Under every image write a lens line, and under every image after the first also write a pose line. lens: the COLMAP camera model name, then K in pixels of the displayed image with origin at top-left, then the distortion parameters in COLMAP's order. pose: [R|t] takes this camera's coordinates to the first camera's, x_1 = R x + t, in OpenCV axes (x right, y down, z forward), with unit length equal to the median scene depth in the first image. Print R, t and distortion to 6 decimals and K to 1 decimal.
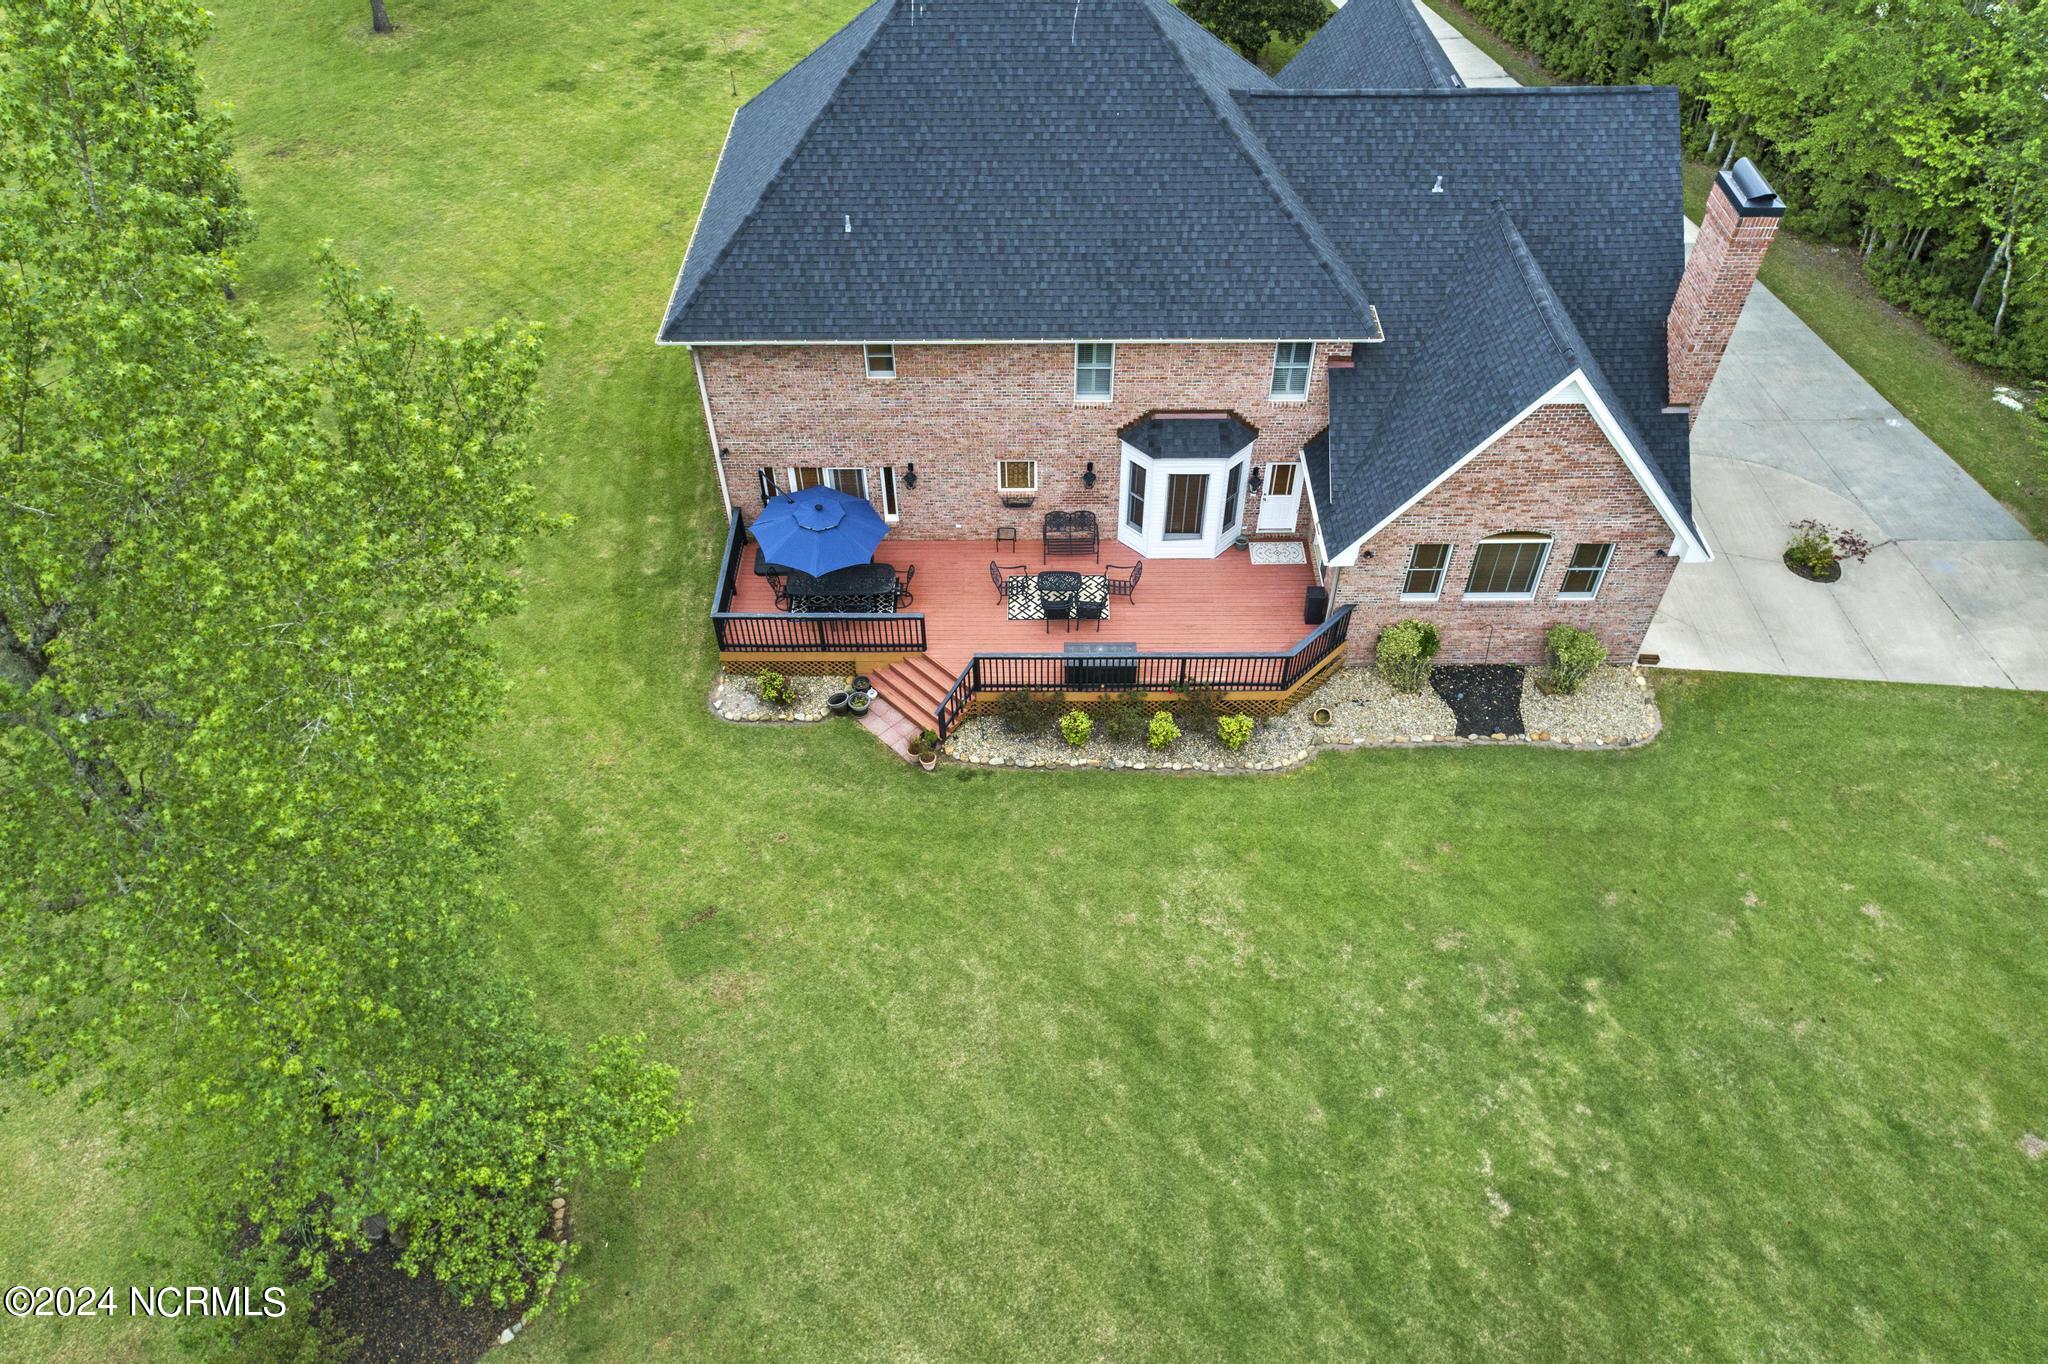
lens RADIAL K [[1387.4, 0, 1024.0], [0, 1387.4, 682.0], [0, 0, 1]] dist [-0.008670, 0.019575]
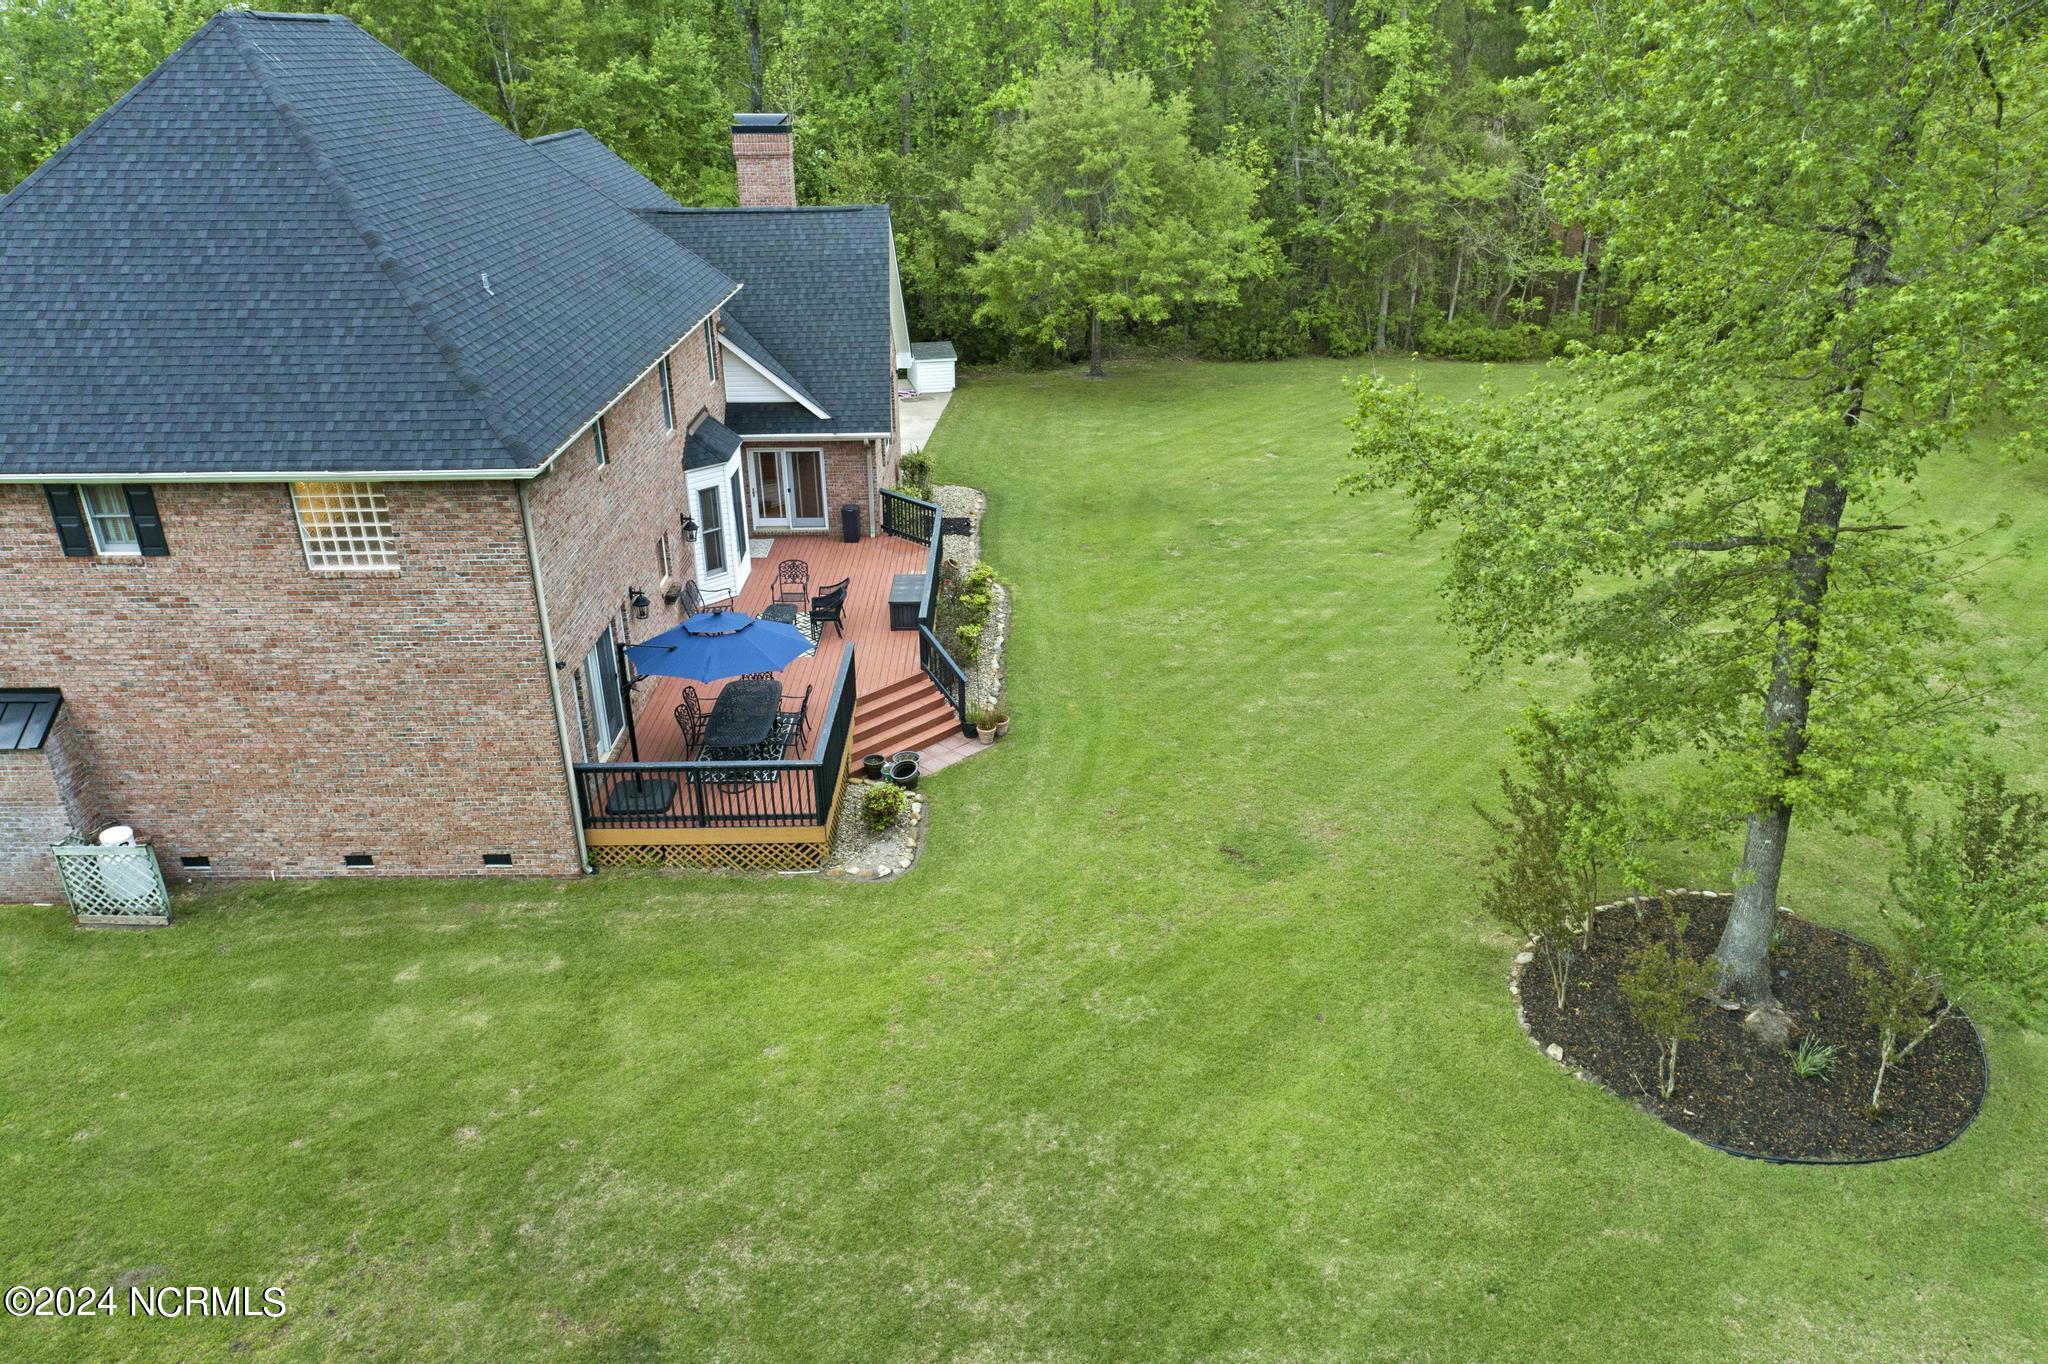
lens RADIAL K [[1387.4, 0, 1024.0], [0, 1387.4, 682.0], [0, 0, 1]] dist [-0.008670, 0.019575]
pose [[-0.014255, -0.410167, 0.911899, -0.941786], [0.730506, 0.618460, 0.289599, -0.222055], [-0.682757, 0.670276, 0.290813, 0.789567]]
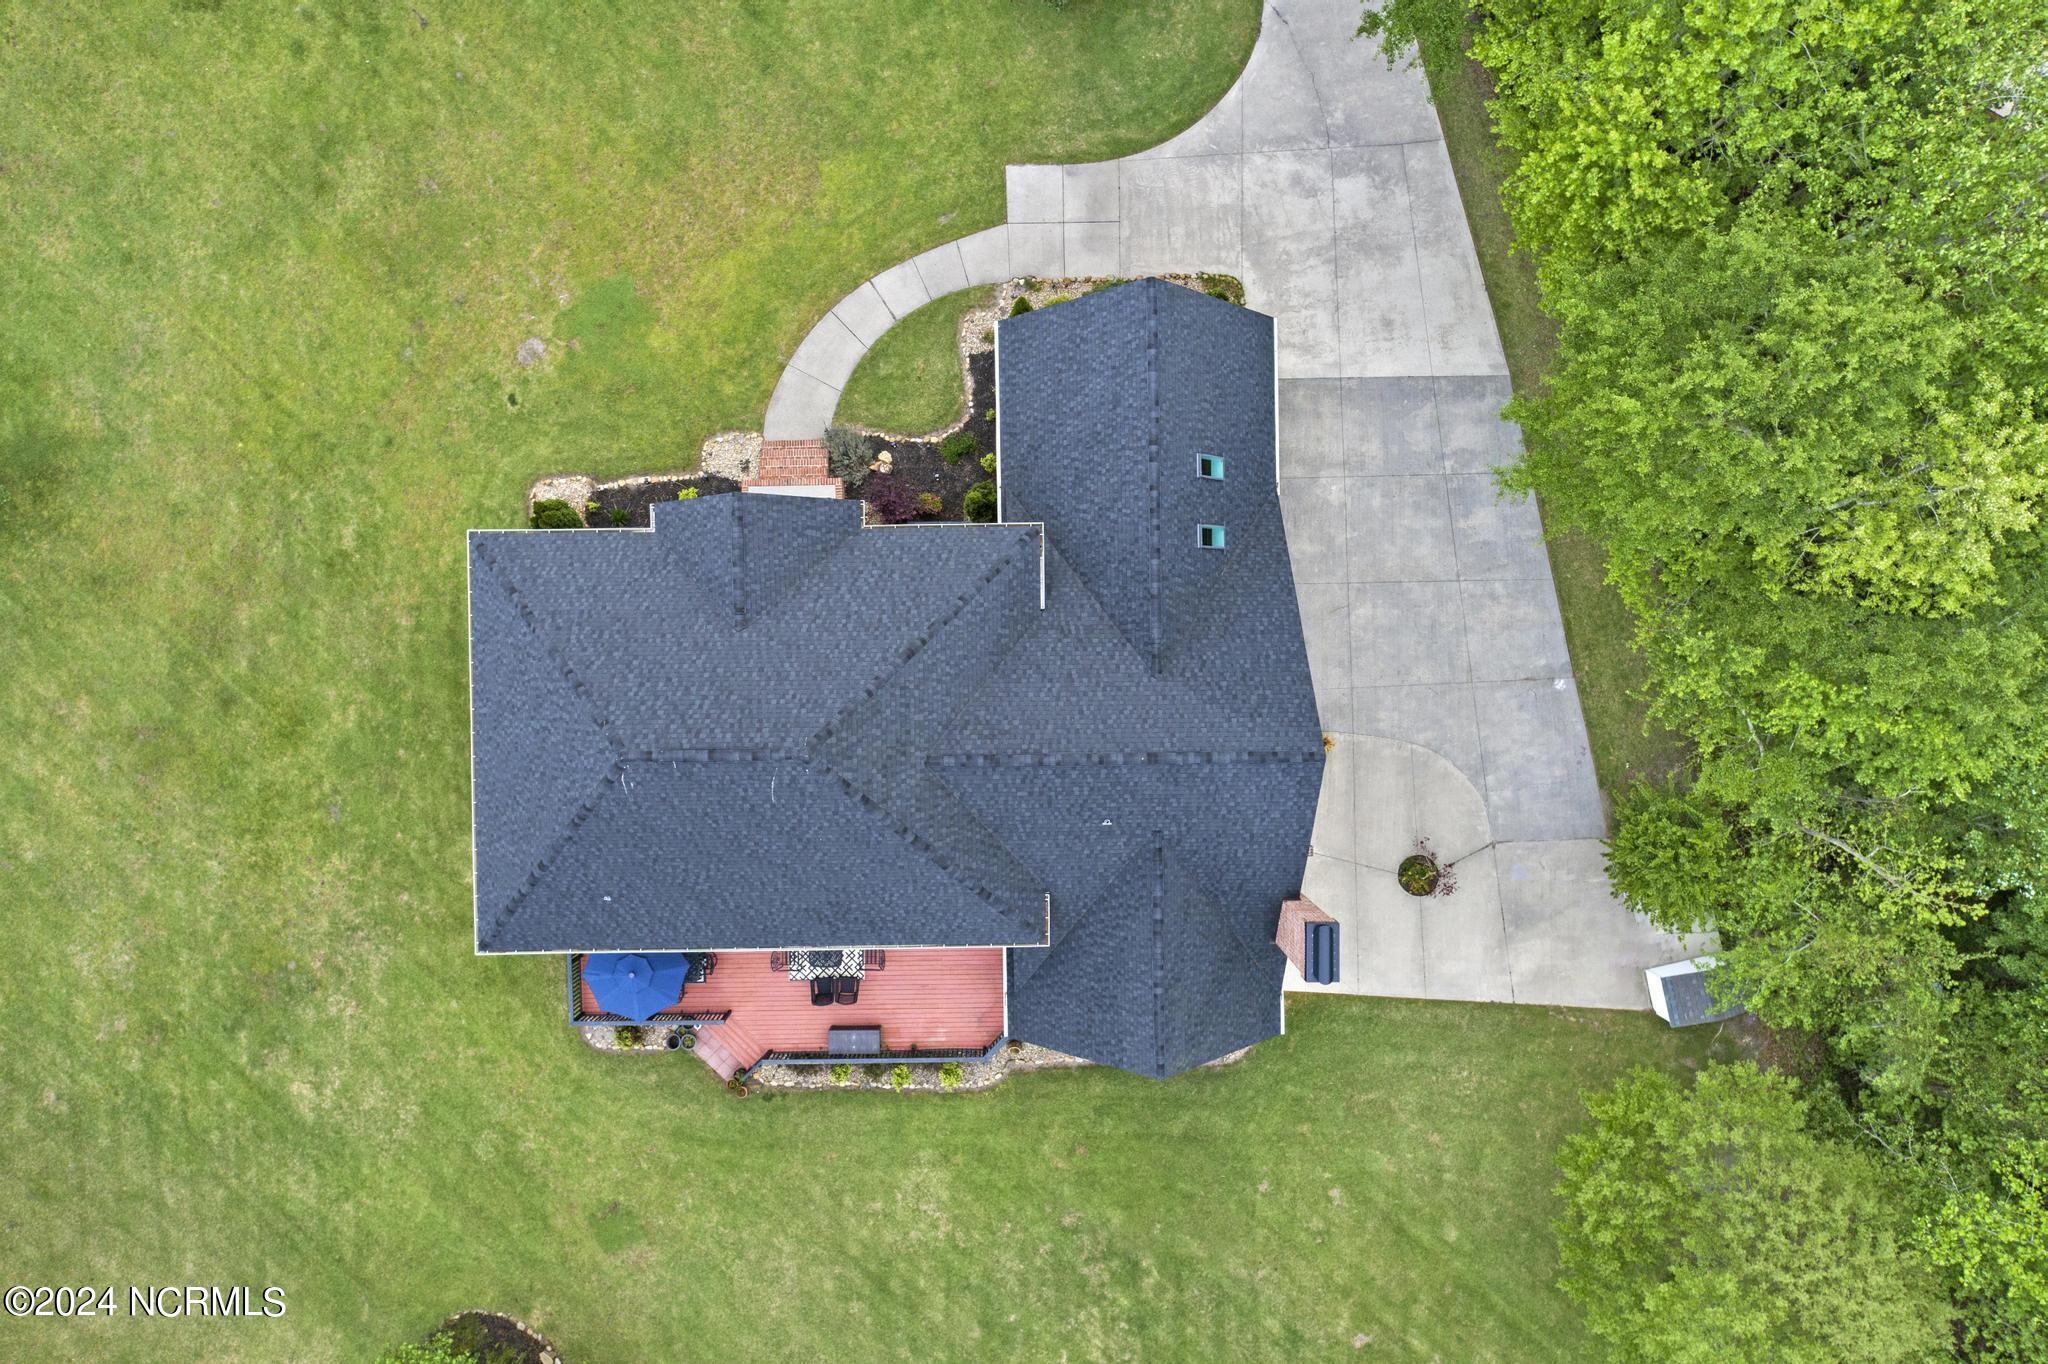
lens RADIAL K [[1387.4, 0, 1024.0], [0, 1387.4, 682.0], [0, 0, 1]] dist [-0.008670, 0.019575]
pose [[0.999719, -0.019878, 0.012921, 0.241035], [0.004868, 0.705506, 0.708687, -1.416579], [-0.023203, -0.708425, 0.705405, 0.291560]]
